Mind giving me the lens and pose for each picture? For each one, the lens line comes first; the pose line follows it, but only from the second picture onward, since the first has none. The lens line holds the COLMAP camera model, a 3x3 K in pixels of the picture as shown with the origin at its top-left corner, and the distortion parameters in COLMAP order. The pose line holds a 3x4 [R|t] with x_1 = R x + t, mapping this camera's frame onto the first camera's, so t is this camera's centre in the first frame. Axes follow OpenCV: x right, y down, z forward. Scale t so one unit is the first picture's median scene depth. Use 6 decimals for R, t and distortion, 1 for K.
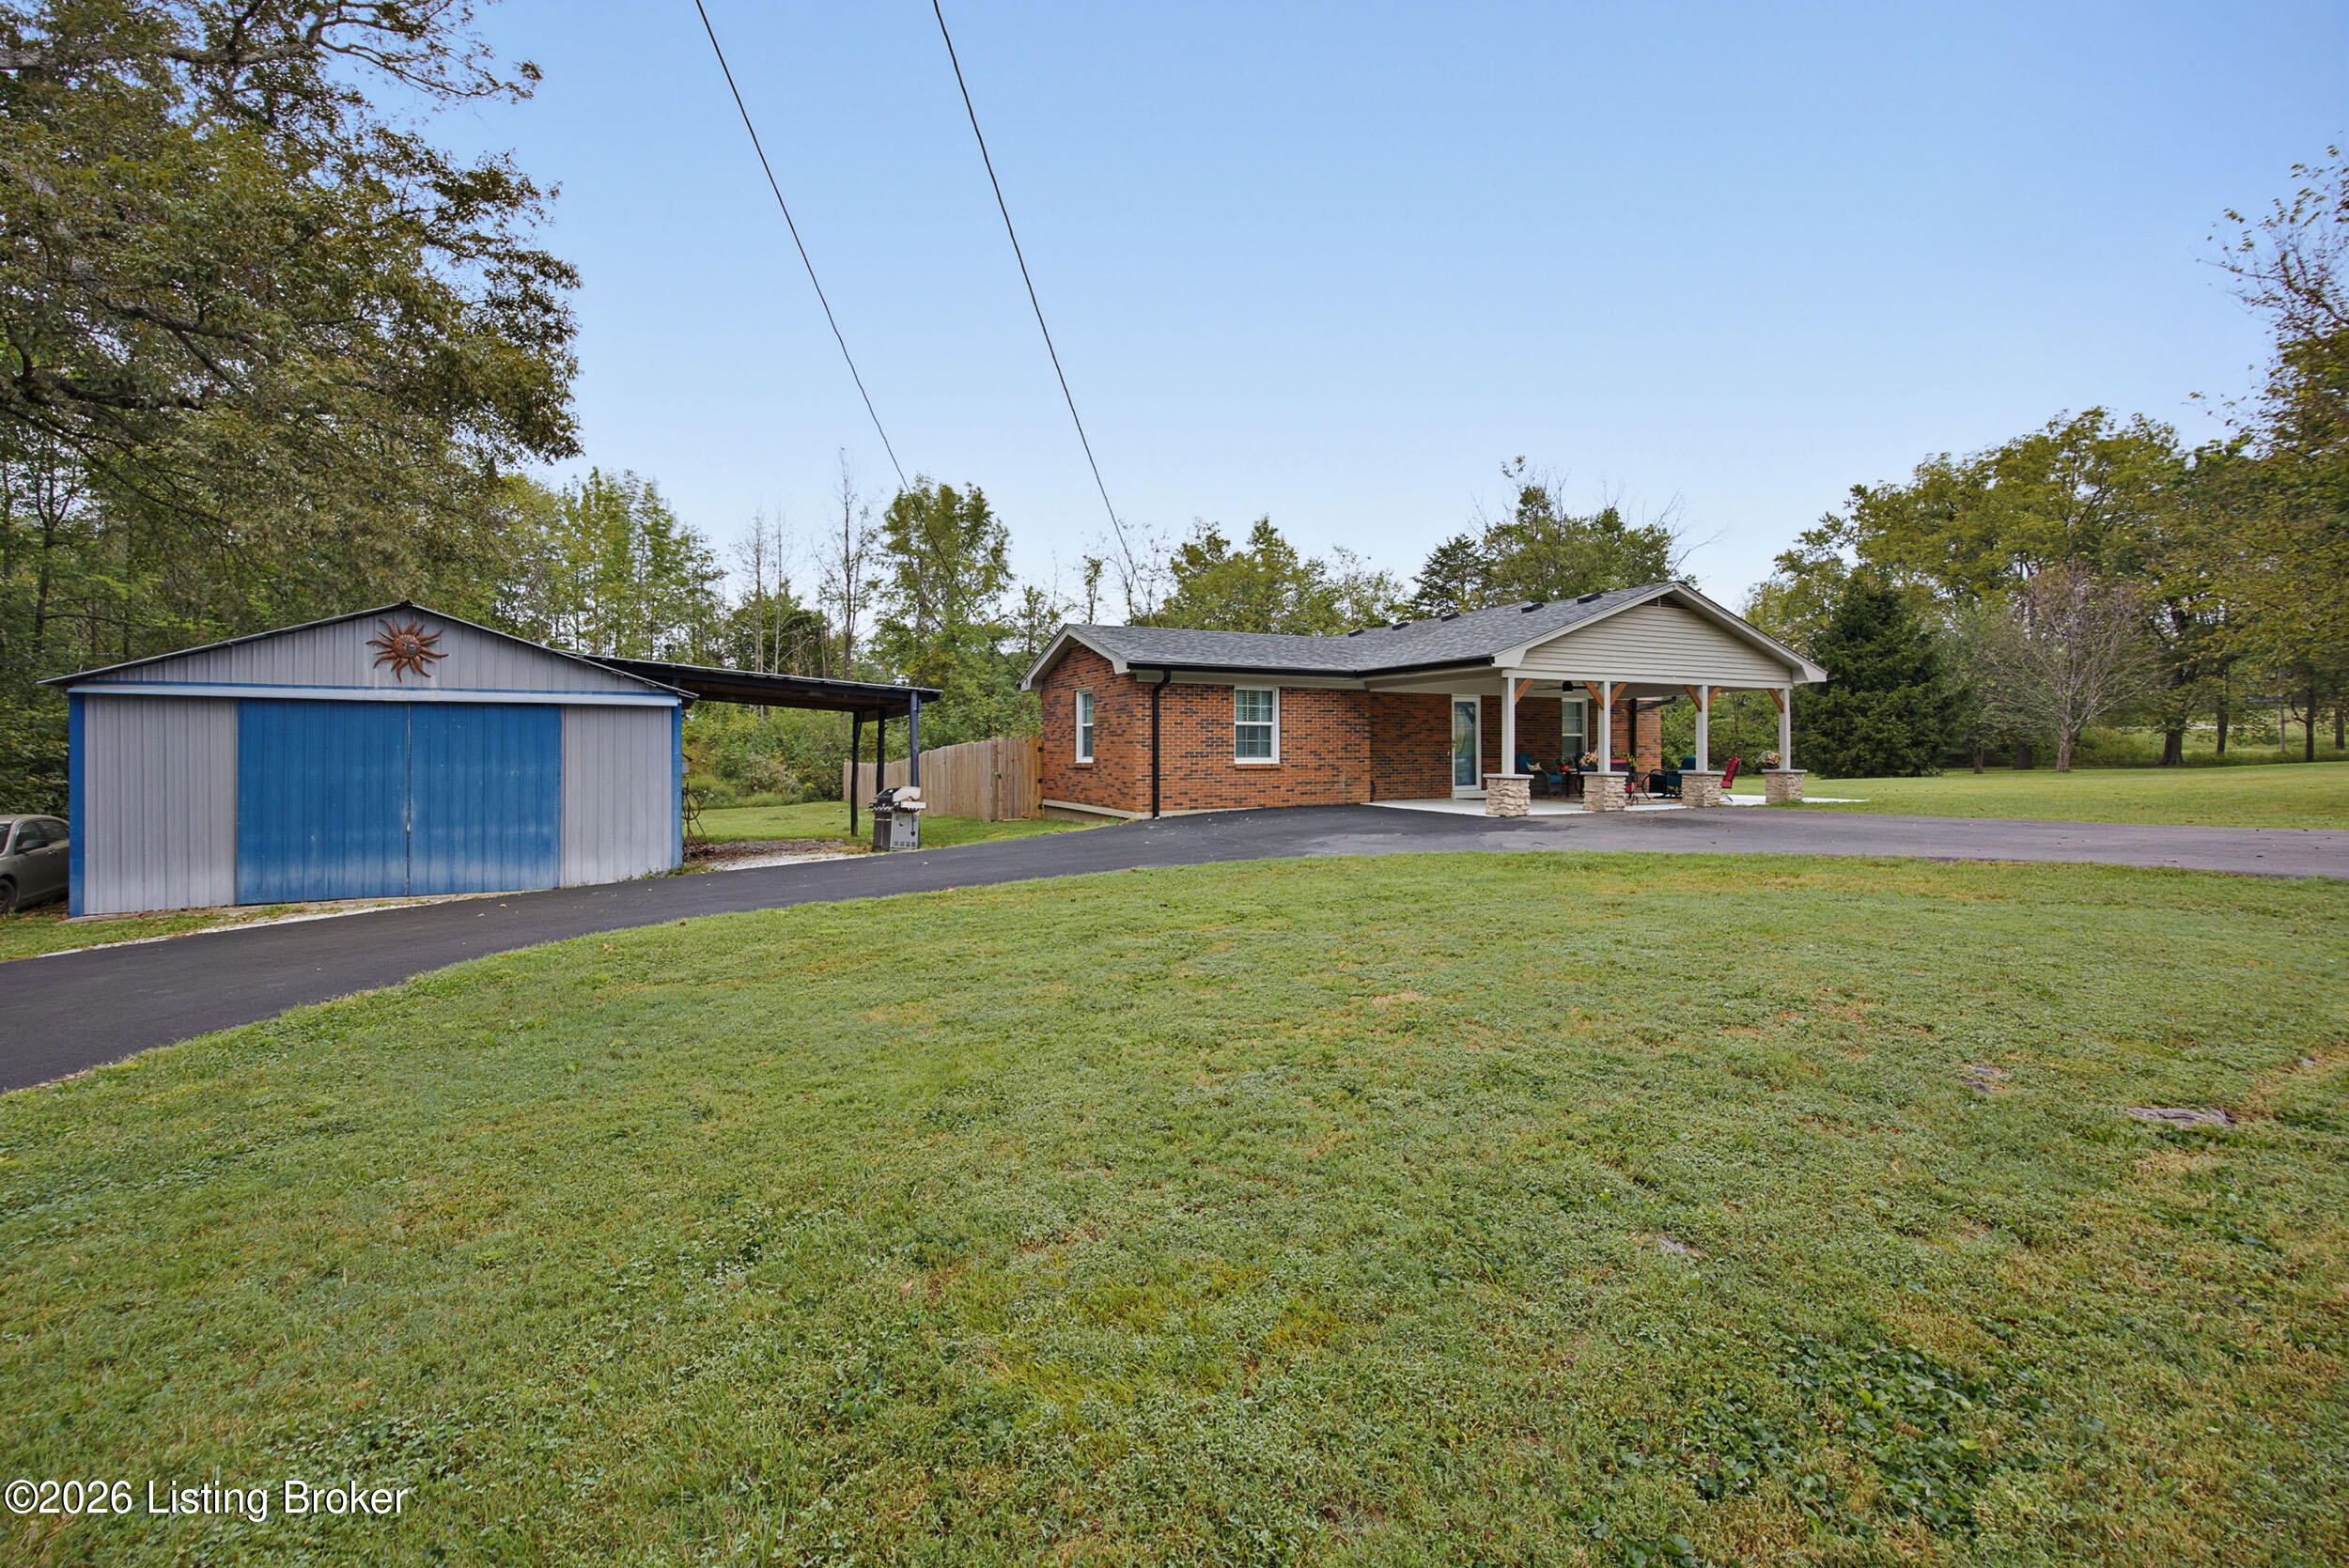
lens RADIAL K [[918.0, 0, 1171.0], [0, 918.0, 738.5], [0, 0, 1]] dist [-0.002846, 0.000461]
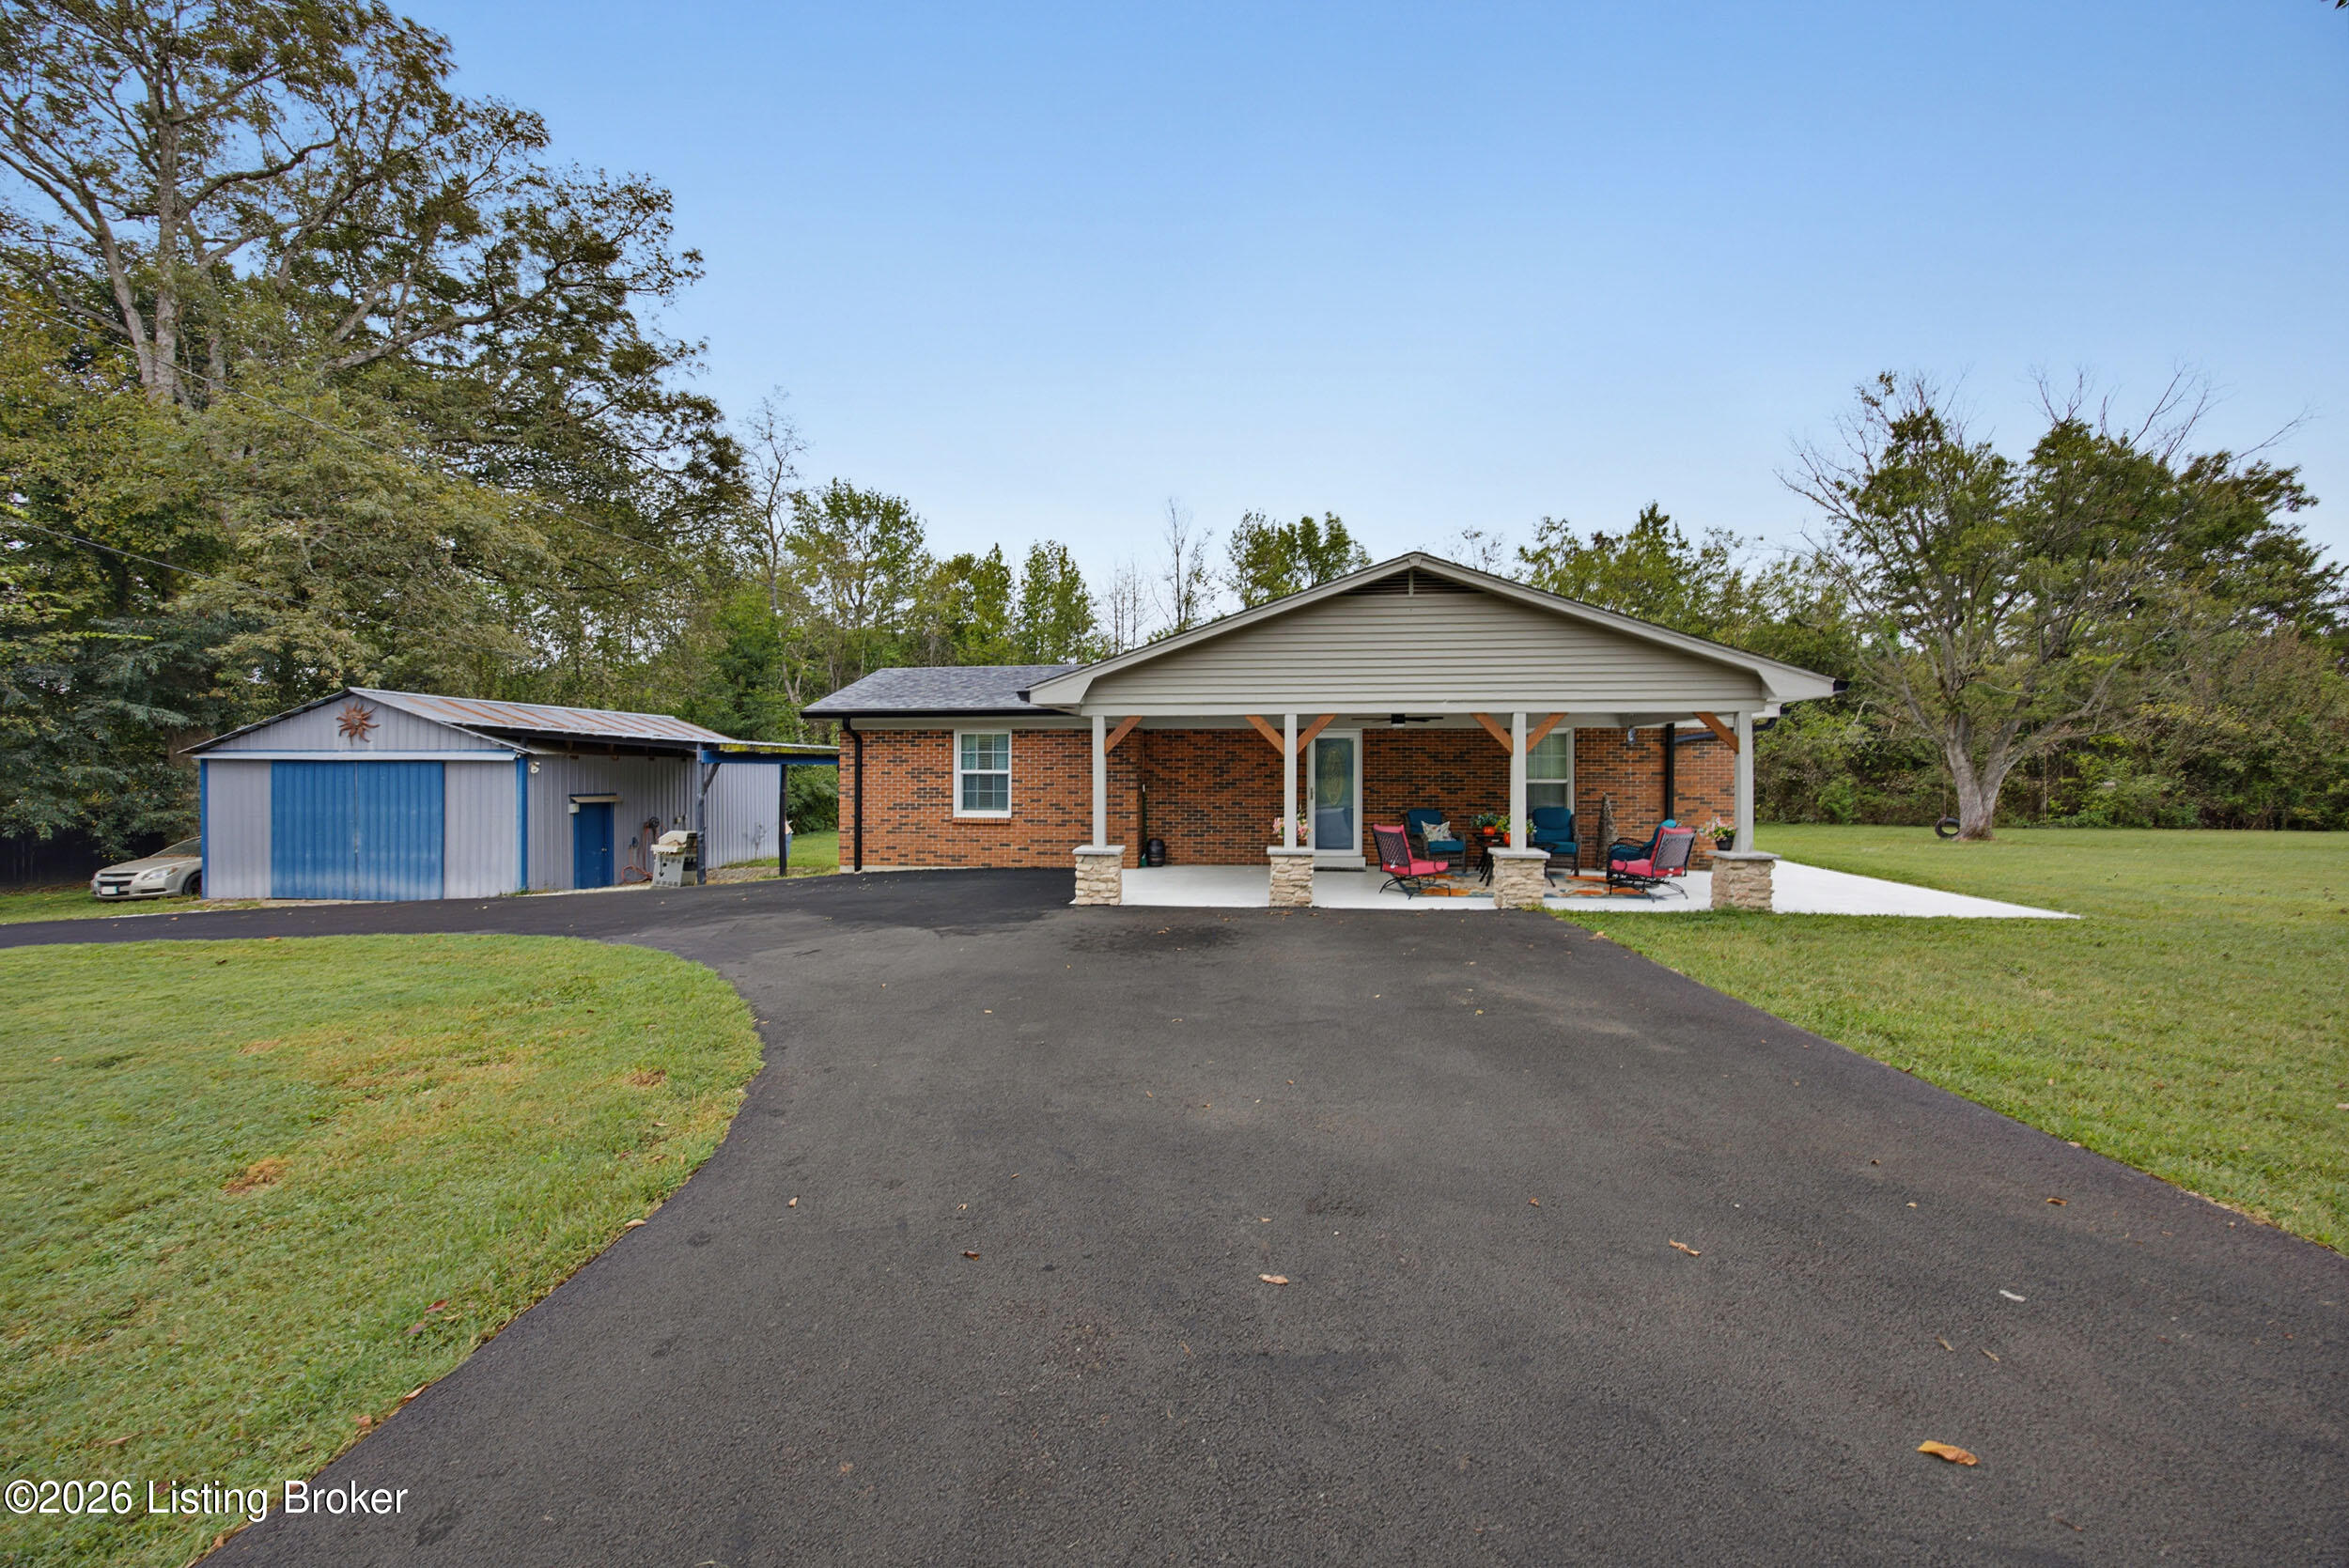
lens RADIAL K [[875.8, 0, 1223.5], [0, 875.8, 768.6], [0, 0, 1]] dist [-0.002770, 0.000178]
pose [[0.863368, 0.003985, -0.504558, 0.749091], [0.003443, 0.999899, 0.013789, -0.031654], [0.504562, -0.013642, 0.863268, 0.400063]]
